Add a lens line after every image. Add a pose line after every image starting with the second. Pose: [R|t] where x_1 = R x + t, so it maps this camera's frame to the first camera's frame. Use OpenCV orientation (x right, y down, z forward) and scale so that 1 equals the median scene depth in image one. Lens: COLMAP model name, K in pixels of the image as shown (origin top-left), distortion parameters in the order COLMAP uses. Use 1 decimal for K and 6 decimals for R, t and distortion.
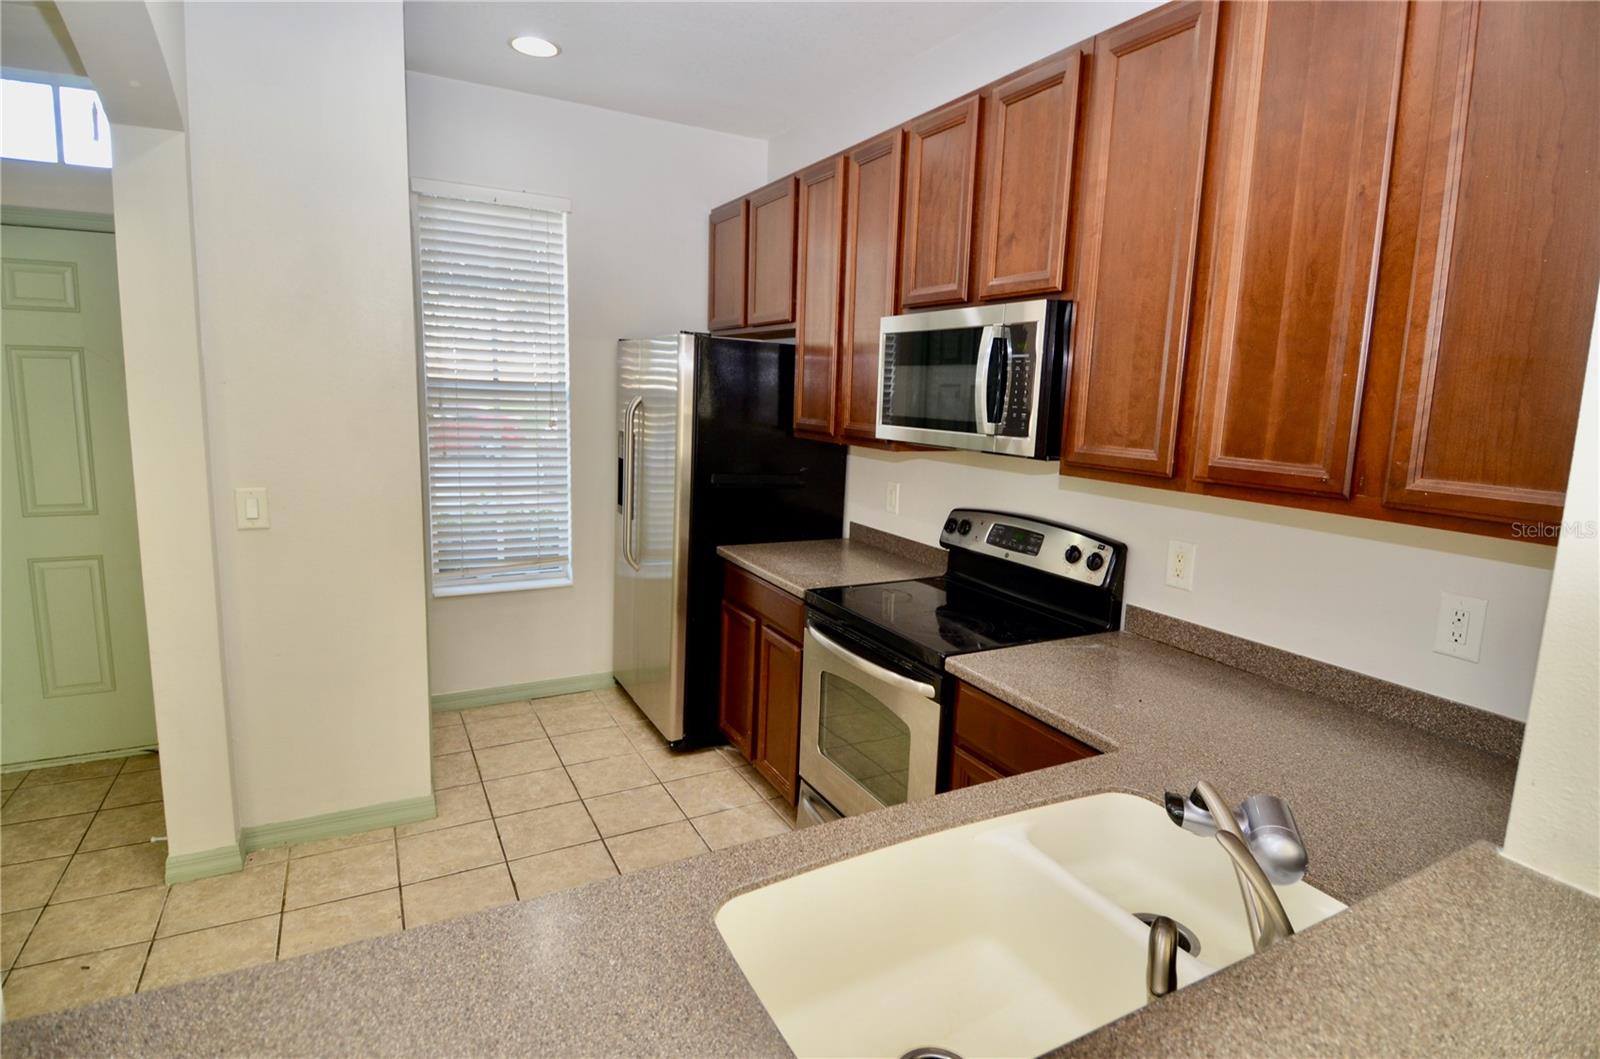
lens RADIAL K [[831.2, 0, 831.5], [0, 831.2, 519.6], [0, 0, 1]] dist [0.014892, -0.030222]
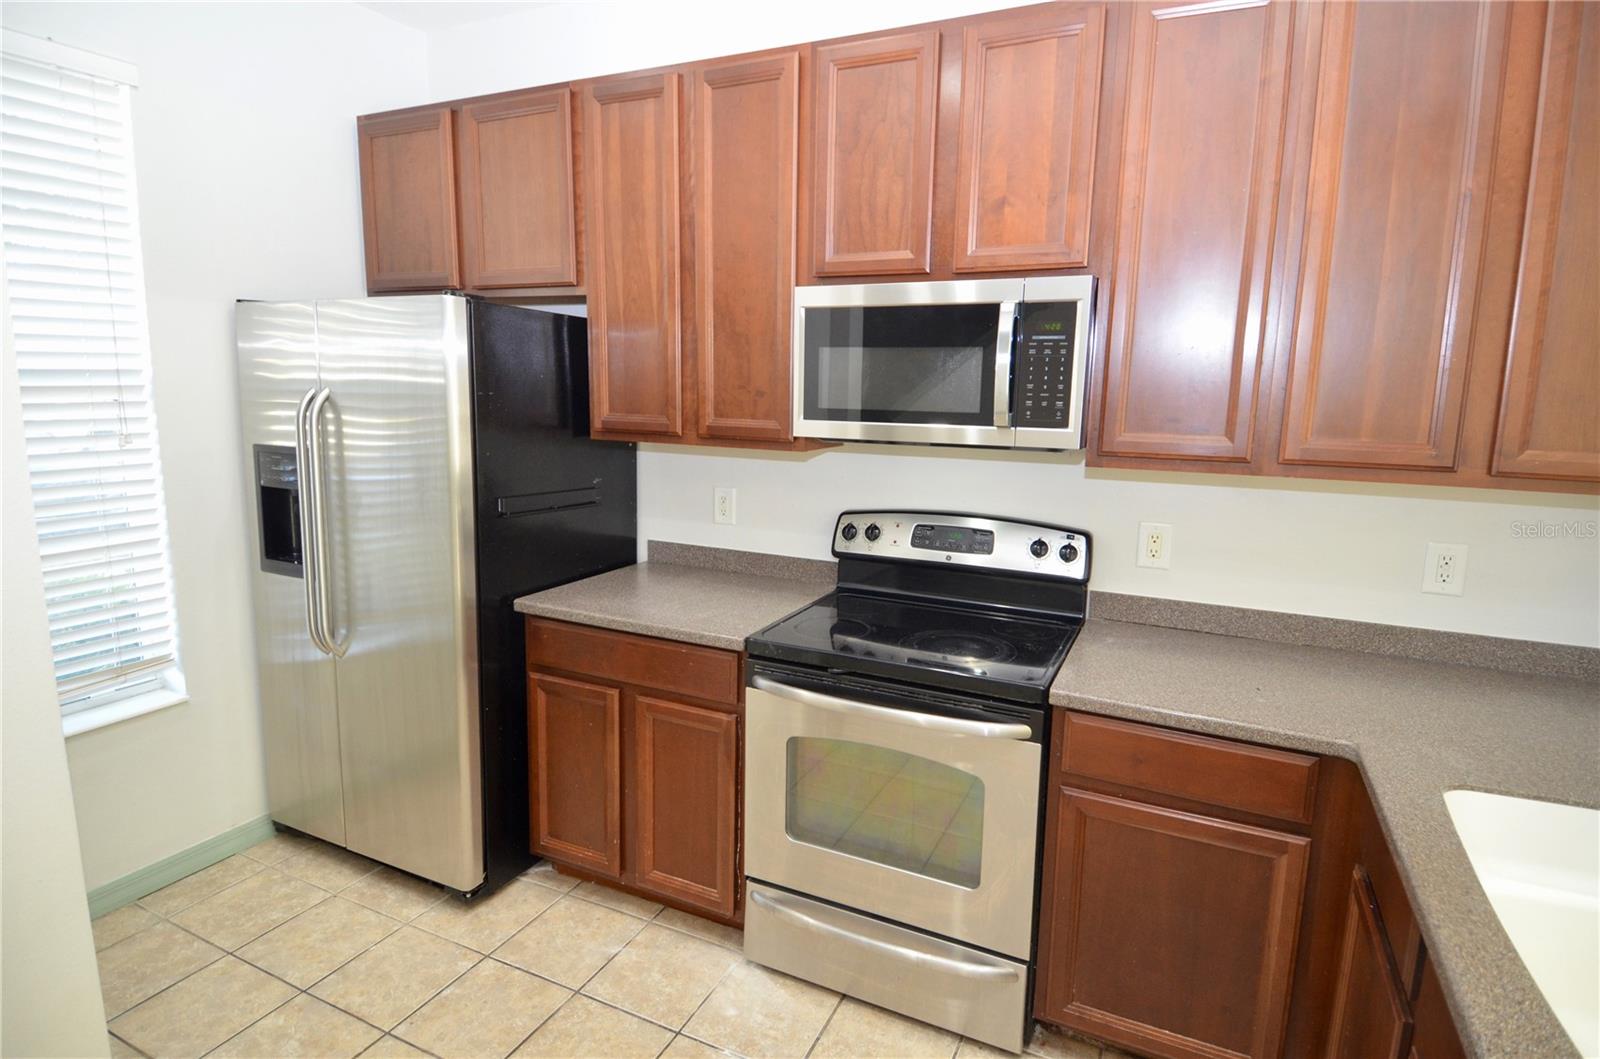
lens RADIAL K [[831.2, 0, 807.3], [0, 831.2, 515.3], [0, 0, 1]] dist [0.014892, -0.030222]
pose [[0.806516, -0.110459, 0.580802, -0.421219], [0.099415, 0.993741, 0.050943, -0.062939], [-0.582794, 0.016654, 0.812449, 0.343465]]
